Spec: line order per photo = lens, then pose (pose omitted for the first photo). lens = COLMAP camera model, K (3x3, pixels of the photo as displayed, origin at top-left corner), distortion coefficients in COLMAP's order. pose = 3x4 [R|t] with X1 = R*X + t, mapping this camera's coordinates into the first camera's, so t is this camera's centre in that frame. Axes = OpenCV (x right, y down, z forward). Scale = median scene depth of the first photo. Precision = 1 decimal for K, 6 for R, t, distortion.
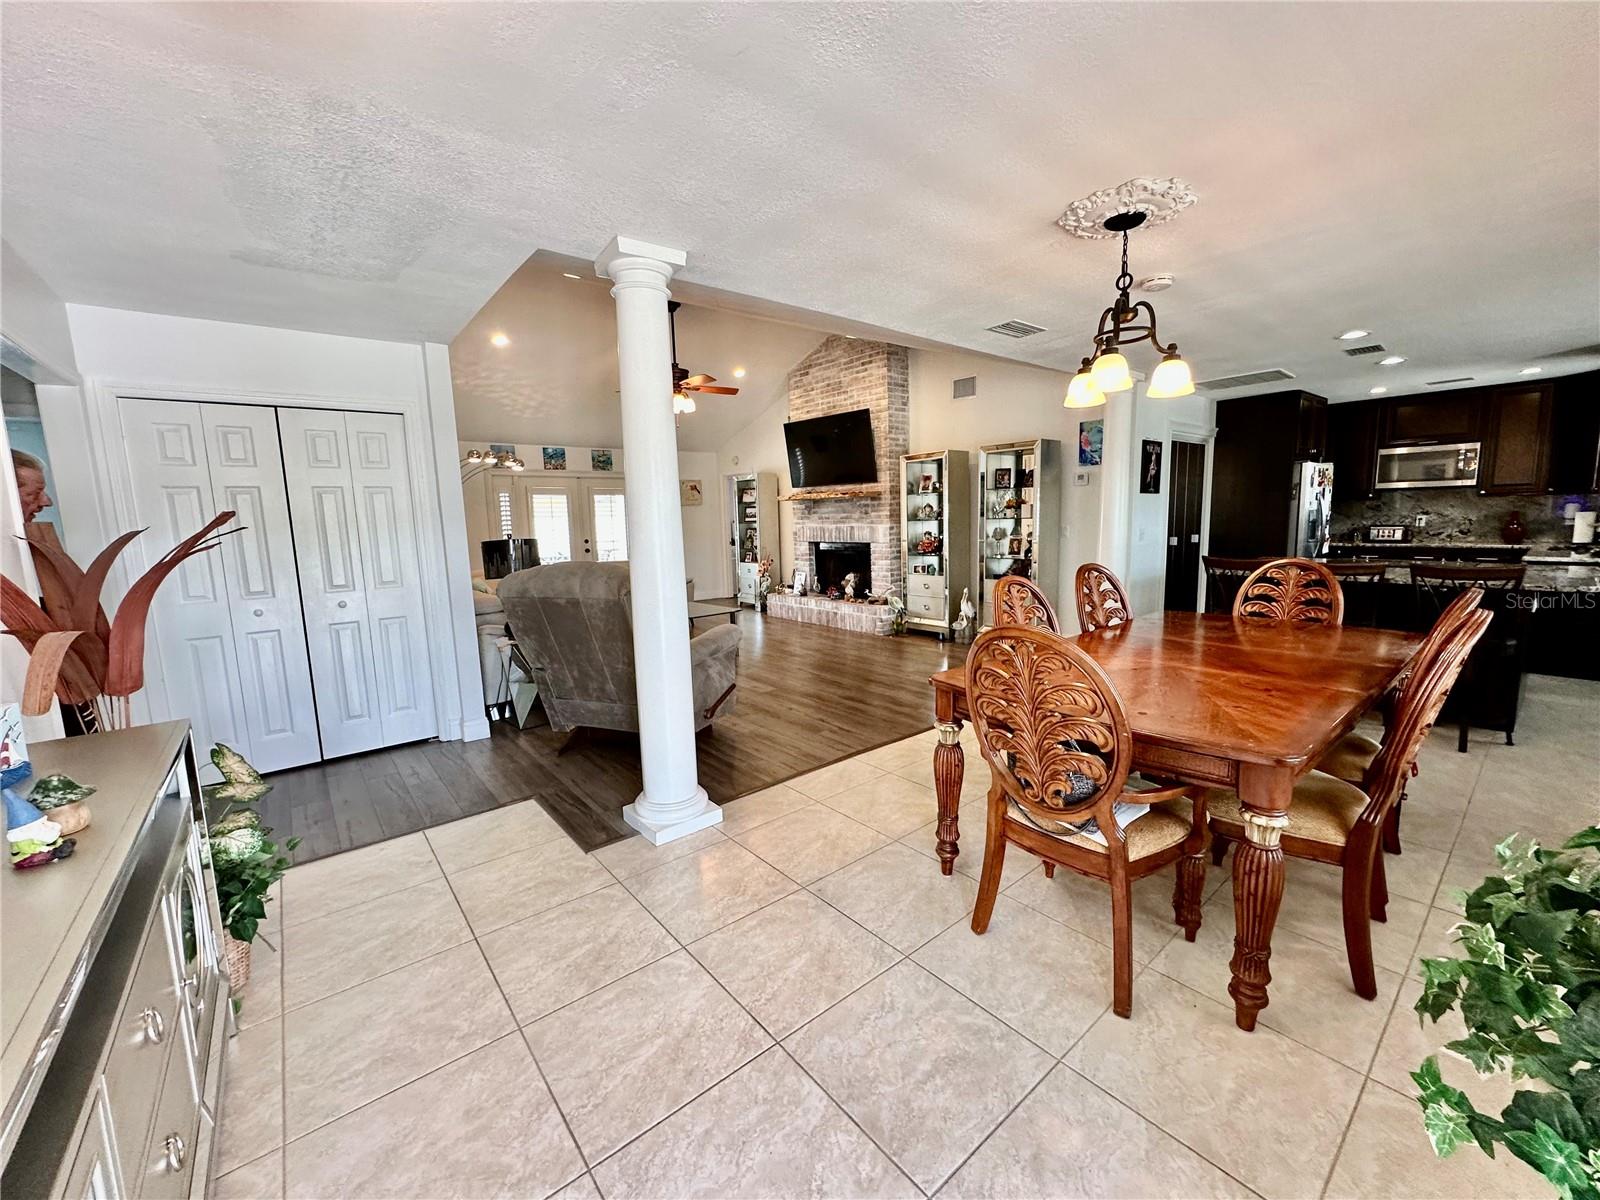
lens RADIAL K [[638.8, 0, 805.9], [0, 638.8, 597.9], [0, 0, 1]] dist [0.000631, 0.000426]
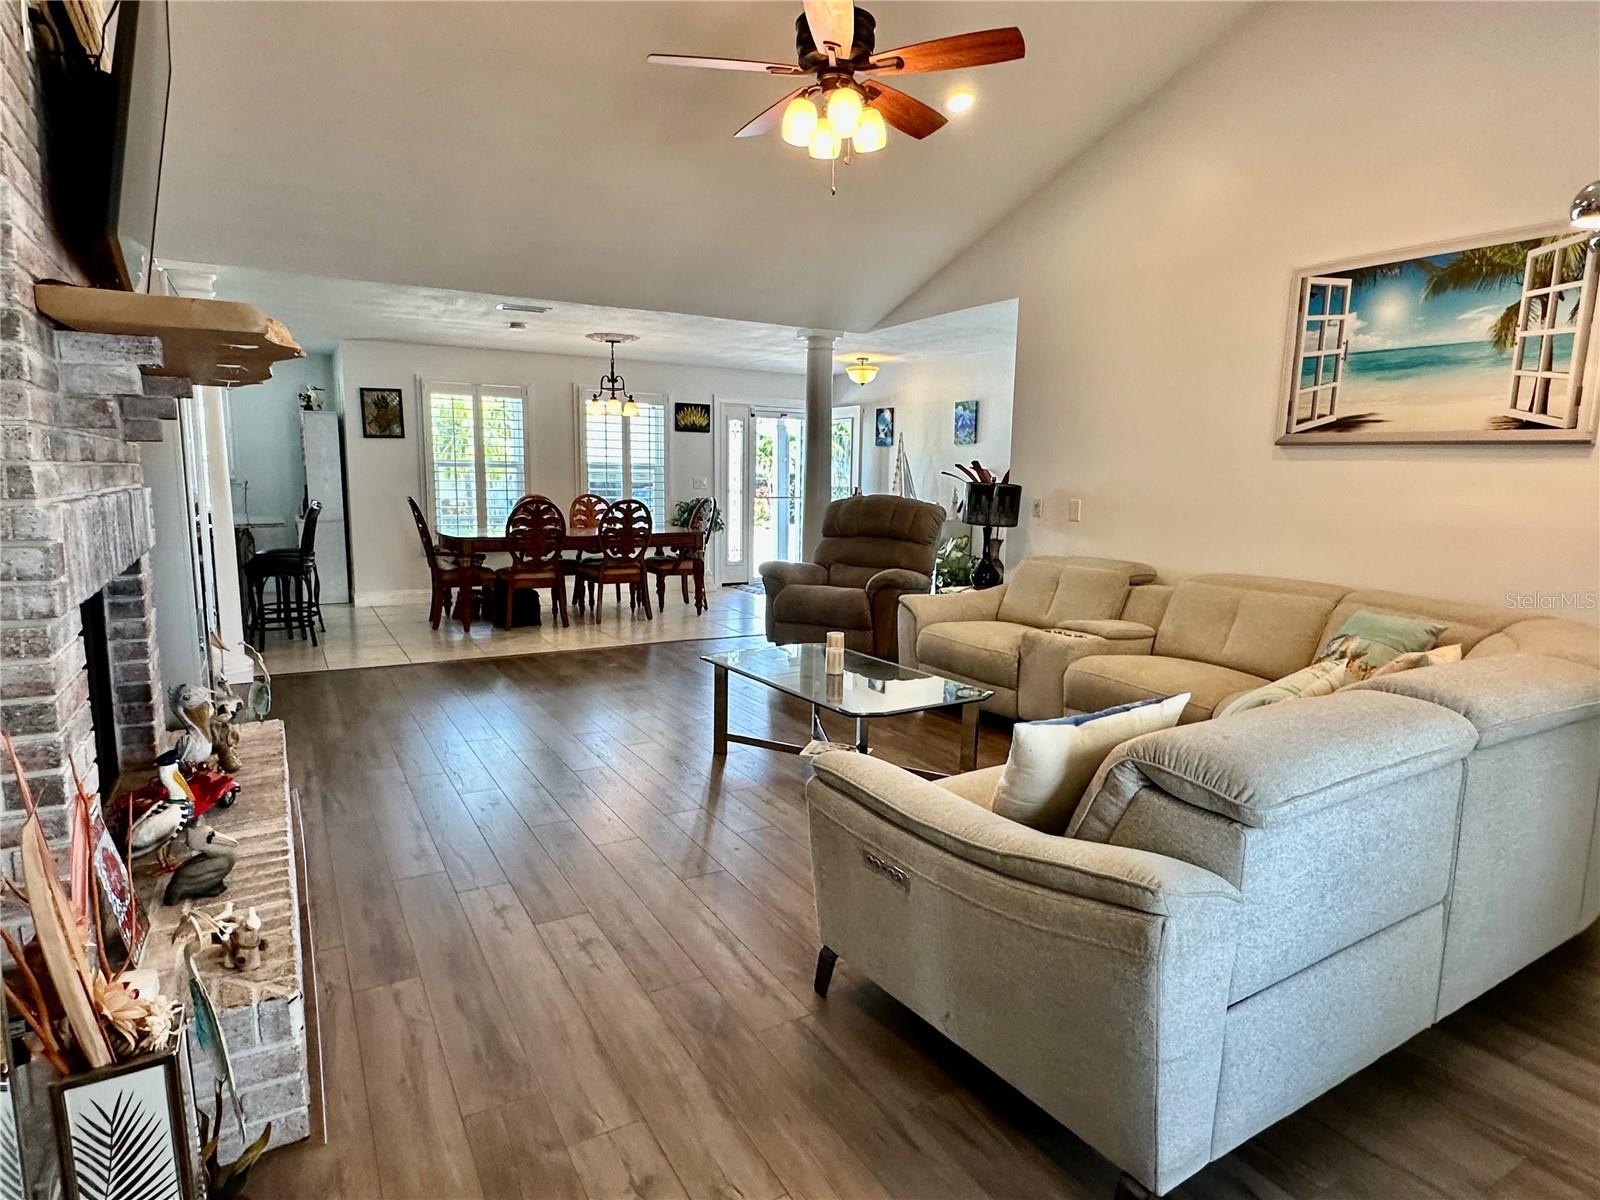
lens RADIAL K [[903.1, 0, 802.4], [0, 903.1, 597.5], [0, 0, 1]] dist [-0.001952, 0.002635]
pose [[-0.986318, -0.009800, 0.164564, -0.263535], [0.033068, 0.966183, 0.255728, -0.177672], [-0.161505, 0.257671, -0.952639, 1.503731]]
